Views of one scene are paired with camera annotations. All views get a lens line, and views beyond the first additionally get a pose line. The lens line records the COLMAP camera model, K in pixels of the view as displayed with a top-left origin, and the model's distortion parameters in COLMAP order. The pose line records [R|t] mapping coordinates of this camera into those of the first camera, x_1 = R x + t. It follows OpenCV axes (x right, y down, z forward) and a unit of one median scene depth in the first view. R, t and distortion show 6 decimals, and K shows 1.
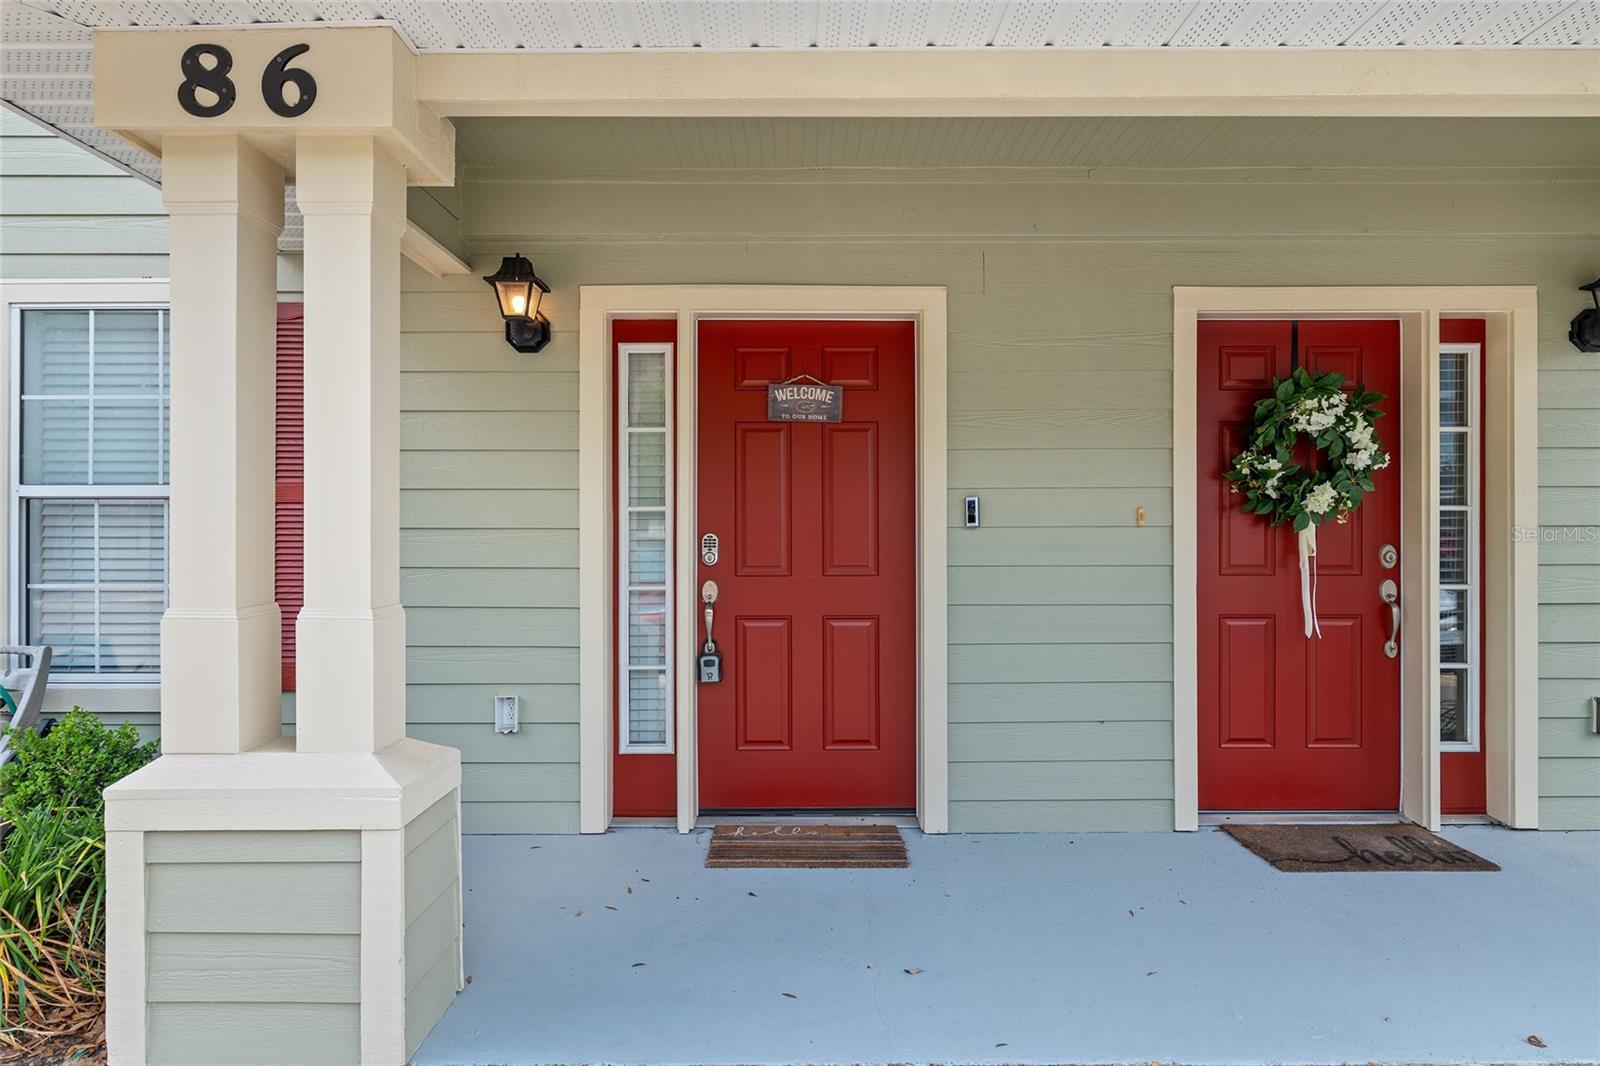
lens RADIAL K [[889.8, 0, 800.0], [0, 889.8, 533.0], [0, 0, 1]] dist [-0.002687, 0.000129]
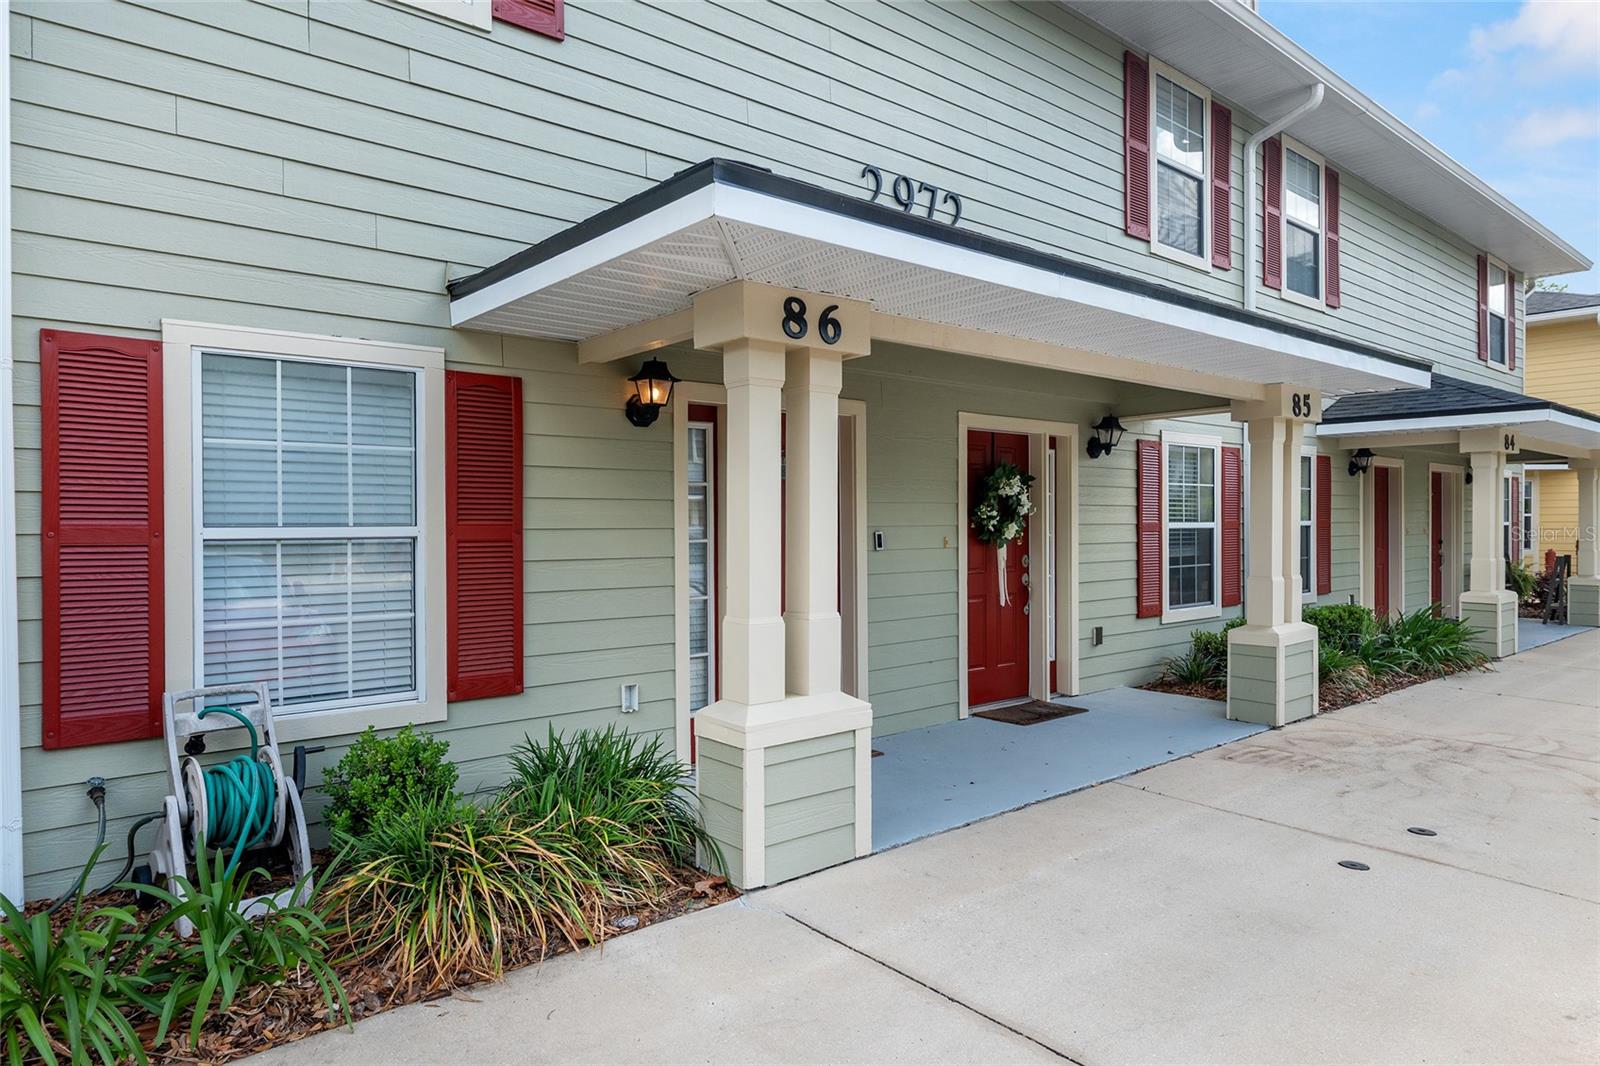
lens RADIAL K [[963.8, 0, 800.0], [0, 963.8, 533.0], [0, 0, 1]] dist [0.034995, -0.000163]
pose [[0.766436, -0.007234, 0.642280, -1.055249], [0.000058, 0.999937, 0.011193, -0.057728], [-0.642321, -0.008541, 0.766388, -0.267335]]
